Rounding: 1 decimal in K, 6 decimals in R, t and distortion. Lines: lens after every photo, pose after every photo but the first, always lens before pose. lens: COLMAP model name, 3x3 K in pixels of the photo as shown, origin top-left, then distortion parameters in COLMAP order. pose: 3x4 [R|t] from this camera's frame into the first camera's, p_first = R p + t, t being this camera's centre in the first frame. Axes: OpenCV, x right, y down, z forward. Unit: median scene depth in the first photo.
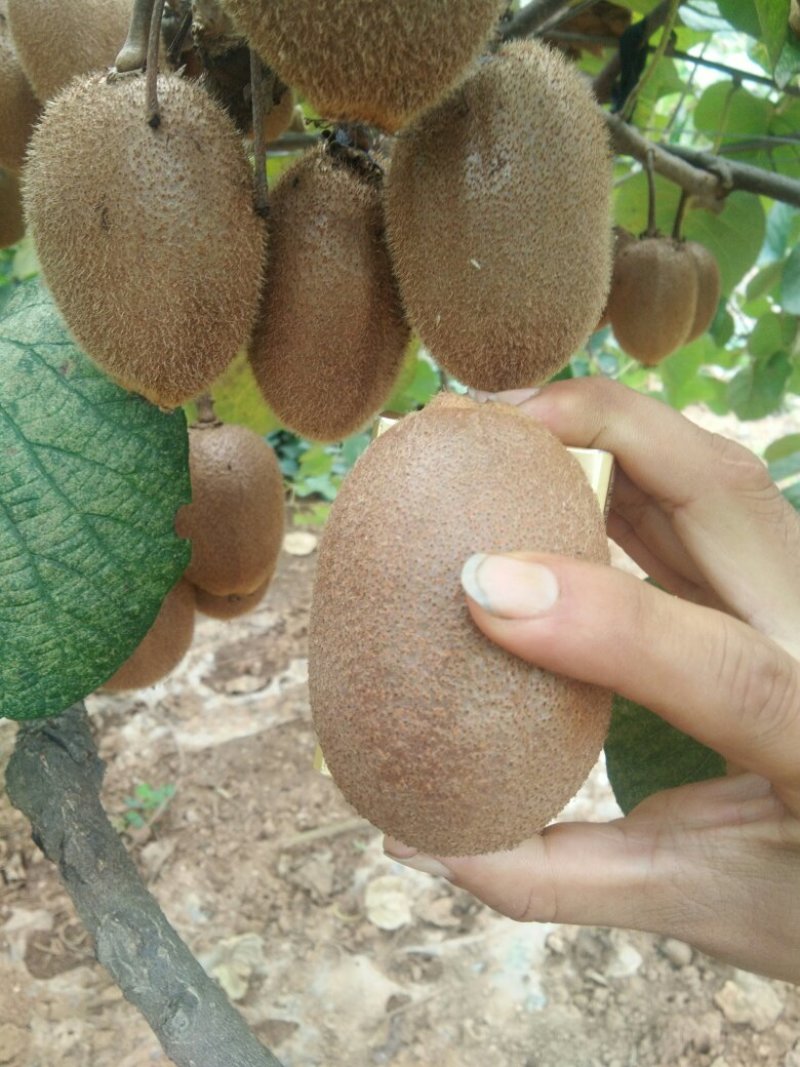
lens RADIAL K [[826.2, 0, 404.5], [0, 826.2, 527.9], [0, 0, 1]] dist [0.101788, -0.200304]
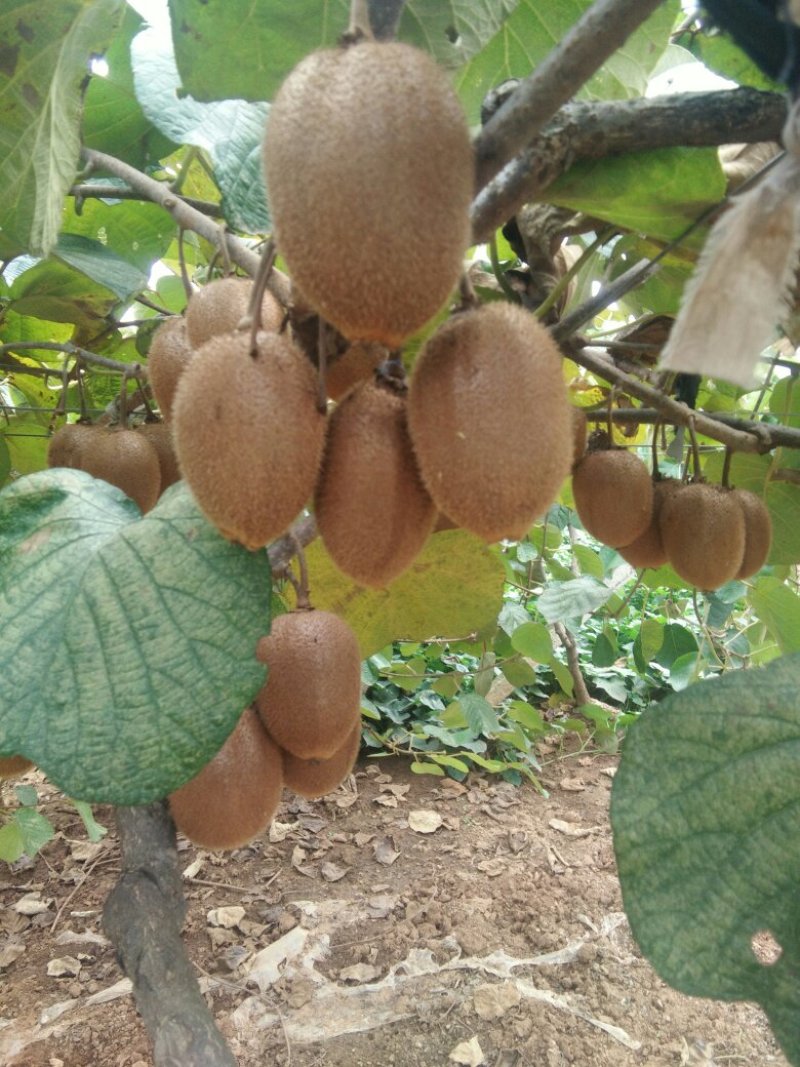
lens RADIAL K [[782.0, 0, 405.3], [0, 782.0, 531.4], [0, 0, 1]] dist [0.096223, -0.123325]
pose [[0.988794, -0.010791, -0.148894, 0.140655], [-0.037501, 0.947447, -0.317707, 0.205429], [0.144498, 0.319731, 0.936425, -0.173053]]
